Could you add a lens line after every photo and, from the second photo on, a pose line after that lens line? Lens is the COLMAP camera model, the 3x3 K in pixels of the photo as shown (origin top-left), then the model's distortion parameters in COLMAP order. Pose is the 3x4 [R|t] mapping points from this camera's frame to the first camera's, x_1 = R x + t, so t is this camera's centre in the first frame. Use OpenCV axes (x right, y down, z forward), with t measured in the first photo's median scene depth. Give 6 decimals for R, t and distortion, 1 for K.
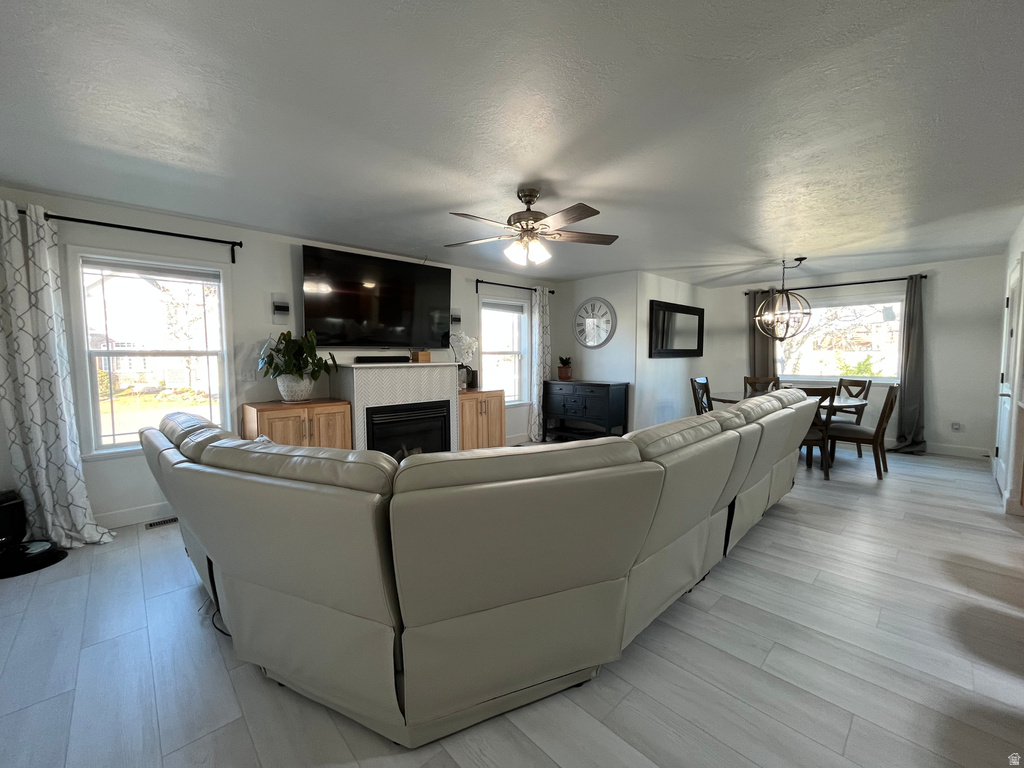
lens RADIAL K [[410.8, 0, 518.6], [0, 410.8, 385.7], [0, 0, 1]] dist [-0.006735, 0.000191]
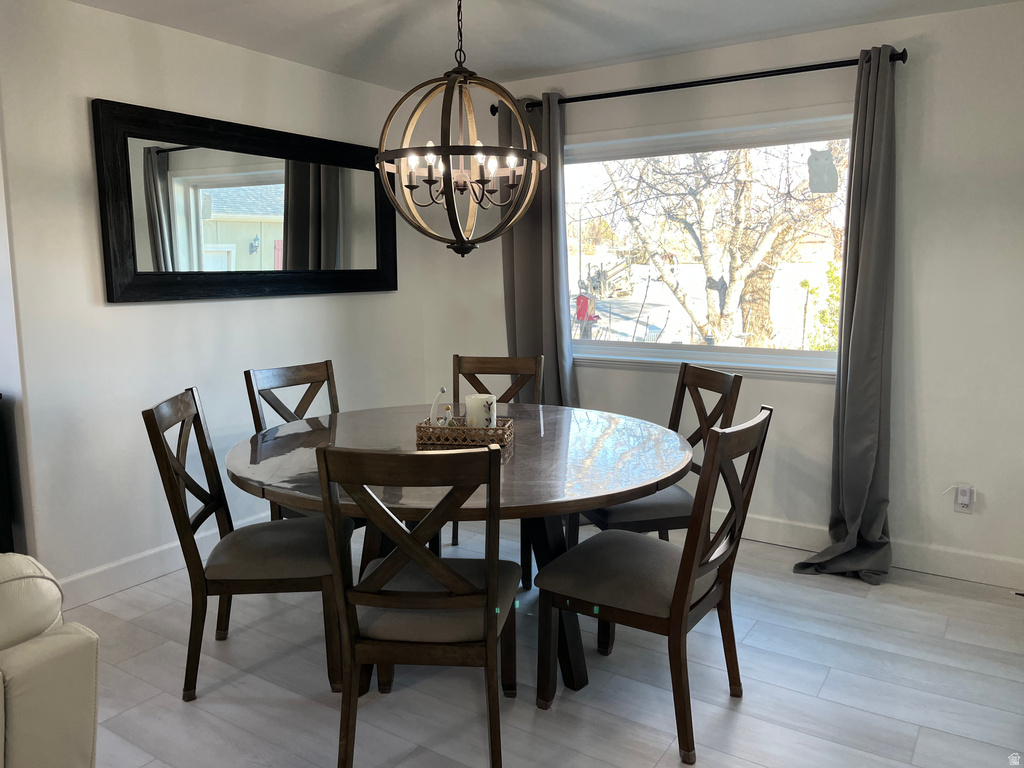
lens RADIAL K [[754.5, 0, 536.3], [0, 754.5, 380.2], [0, 0, 1]] dist [0.016769, -0.004290]
pose [[0.976074, -0.030001, 0.215360, 0.560212], [0.013590, 0.996916, 0.077286, -0.055246], [-0.217015, -0.072510, 0.973472, 0.439629]]
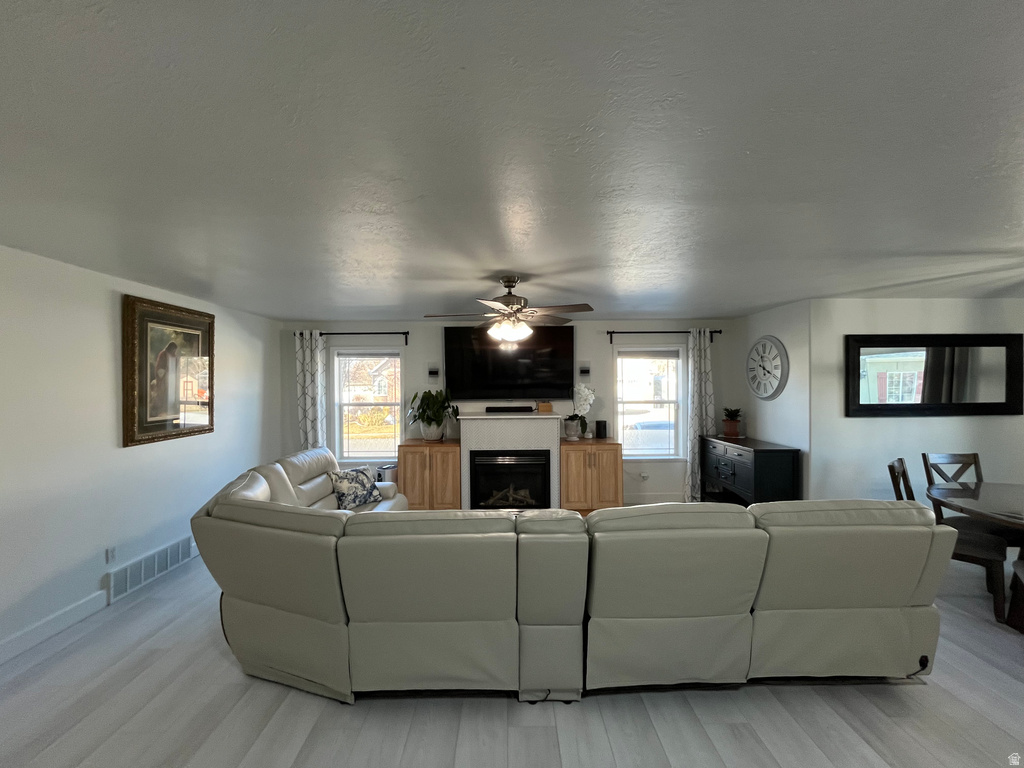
lens RADIAL K [[410.8, 0, 508.9], [0, 410.8, 385.6], [0, 0, 1]] dist [-0.006735, 0.000191]
pose [[0.736219, 0.003284, -0.676736, 0.413466], [-0.048903, 0.997632, -0.048361, -0.065265], [0.674975, 0.068699, 0.734636, 0.102387]]
